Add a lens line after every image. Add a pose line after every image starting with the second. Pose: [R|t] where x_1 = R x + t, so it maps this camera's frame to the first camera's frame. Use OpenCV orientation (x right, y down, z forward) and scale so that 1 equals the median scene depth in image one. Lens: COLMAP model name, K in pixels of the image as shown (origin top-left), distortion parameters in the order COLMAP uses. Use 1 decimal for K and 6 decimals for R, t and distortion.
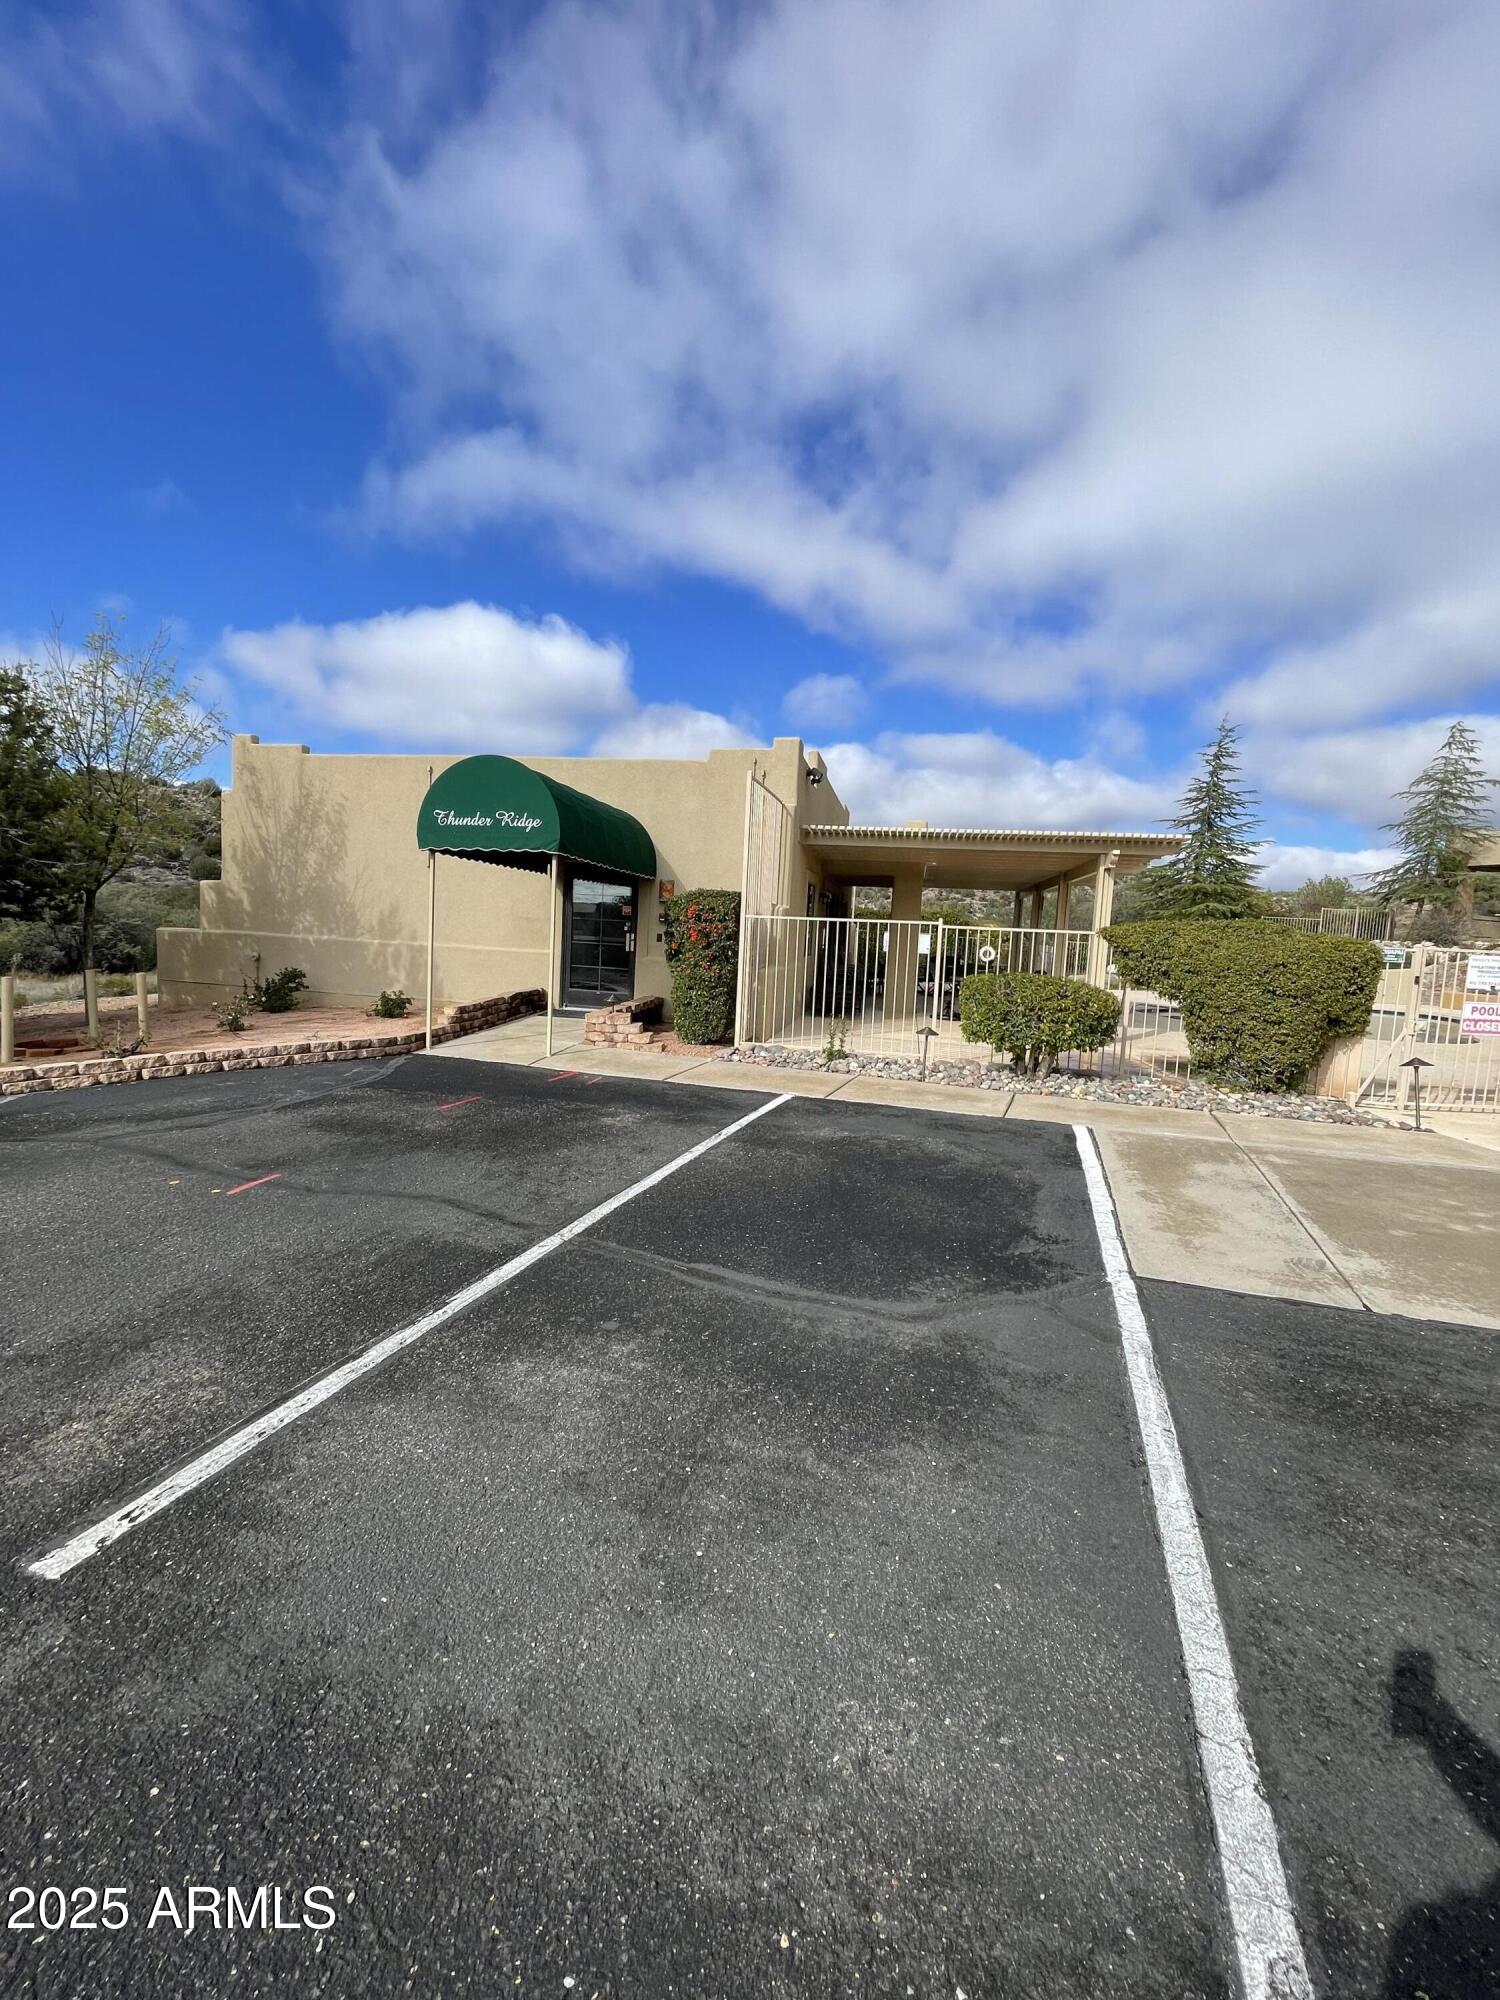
lens RADIAL K [[812.3, 0, 759.5], [0, 812.3, 1011.9], [0, 0, 1]] dist [0.001452, 0.001290]
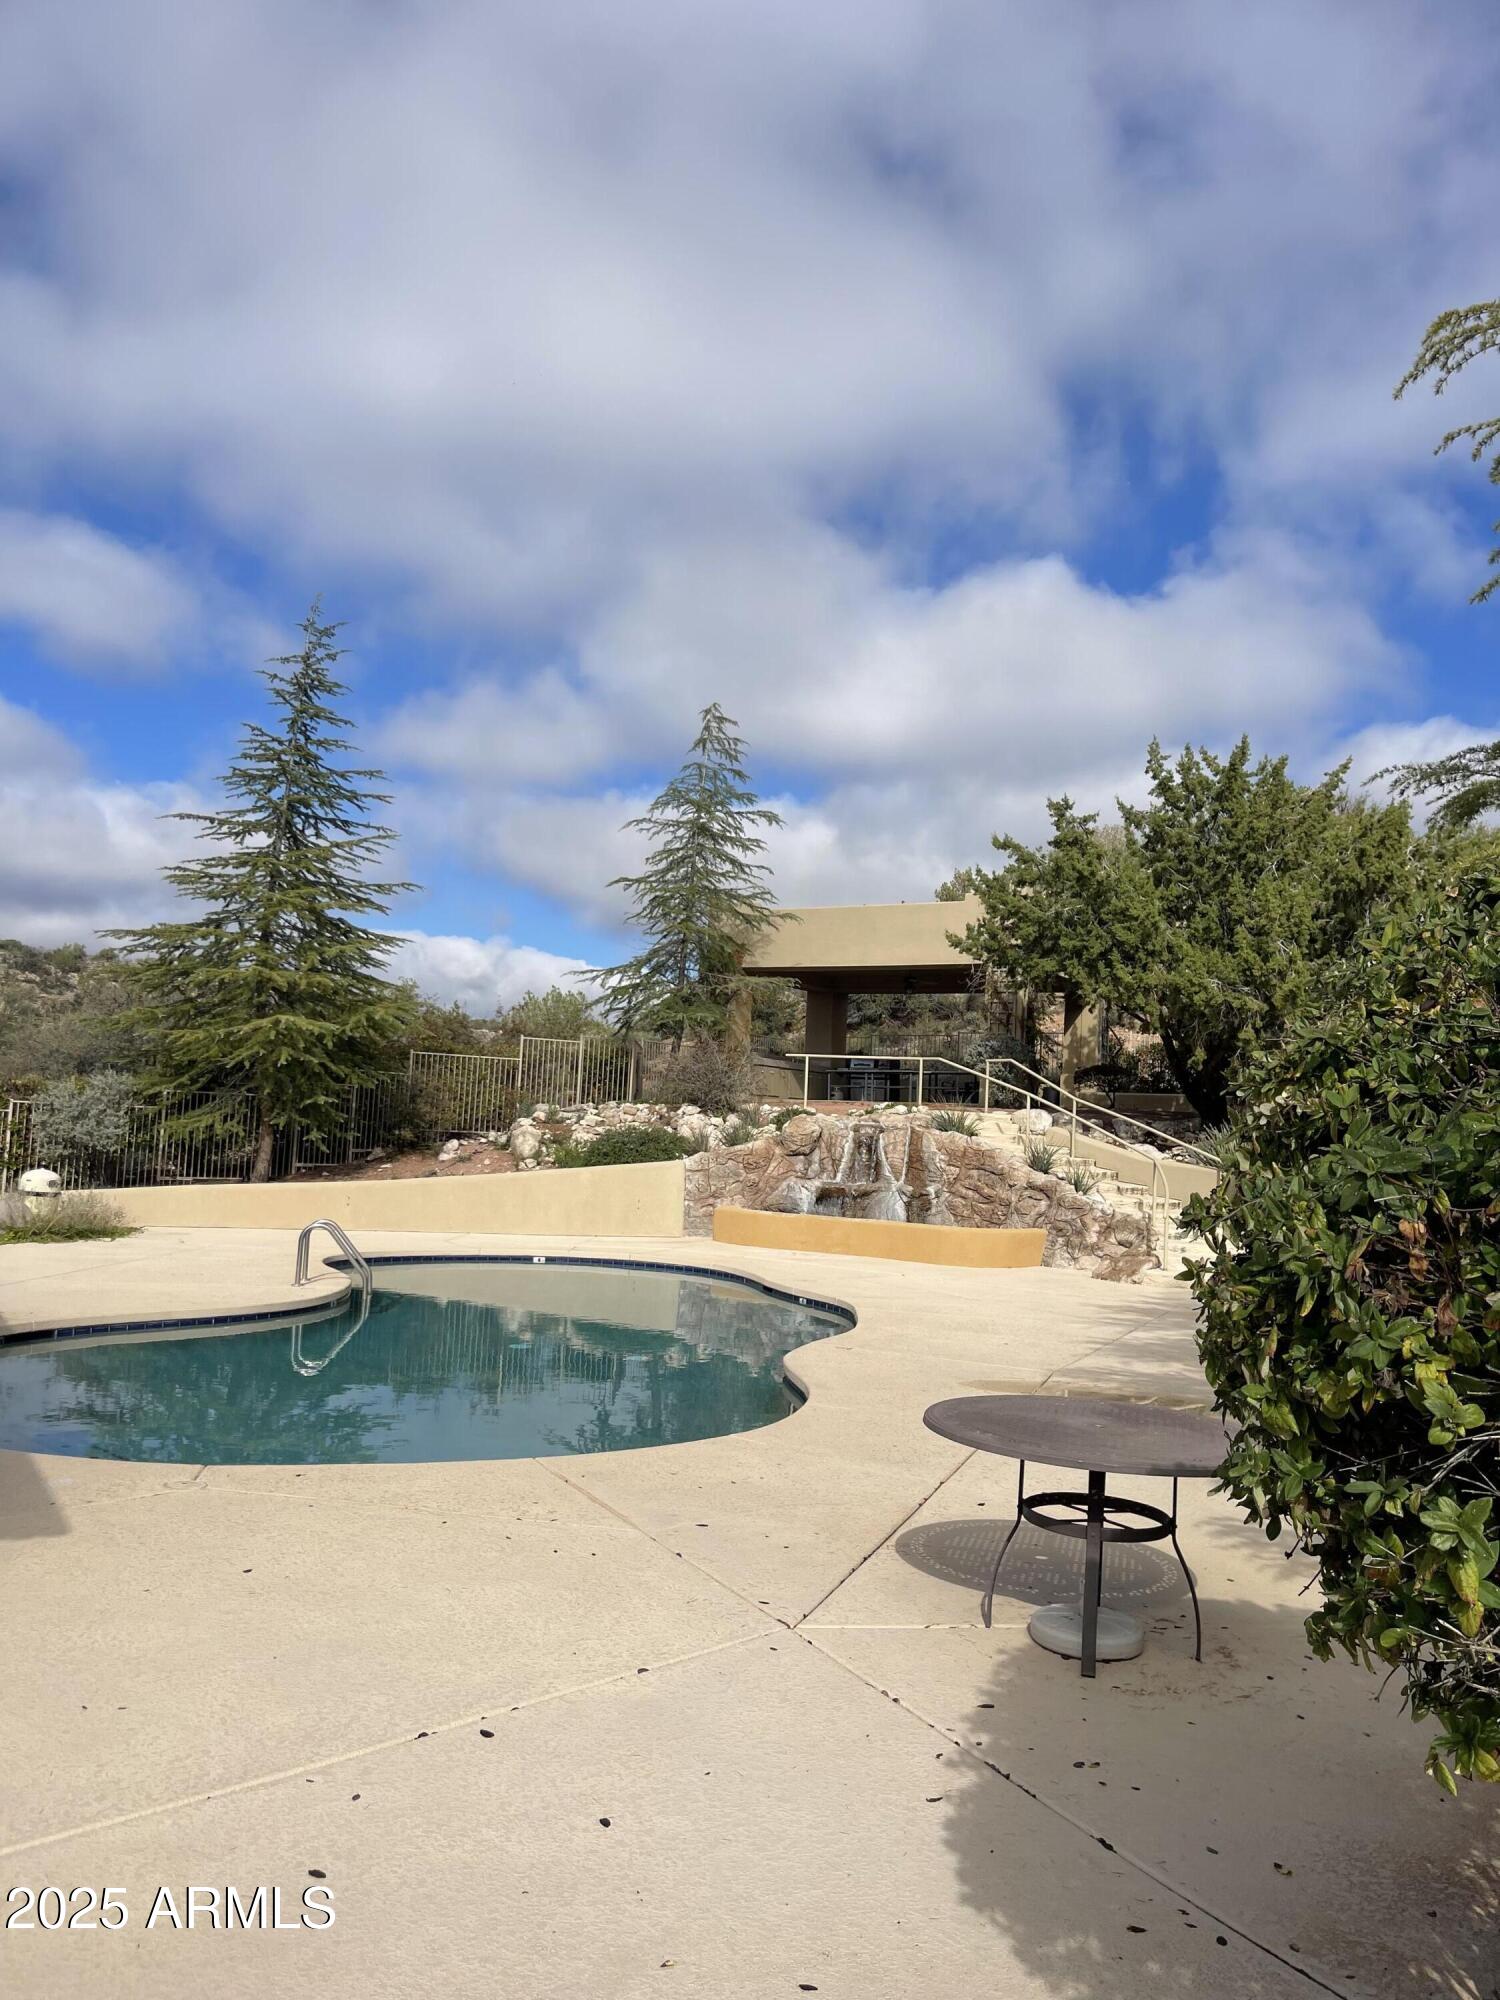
lens RADIAL K [[1525.2, 0, 765.9], [0, 1525.2, 1019.3], [0, 0, 1]] dist [0.036608, -0.040942]
pose [[0.734122, 0.032290, 0.678250, 0.192857], [0.063010, 0.991319, -0.115395, -0.025538], [-0.676088, 0.127450, 0.725714, 0.255022]]
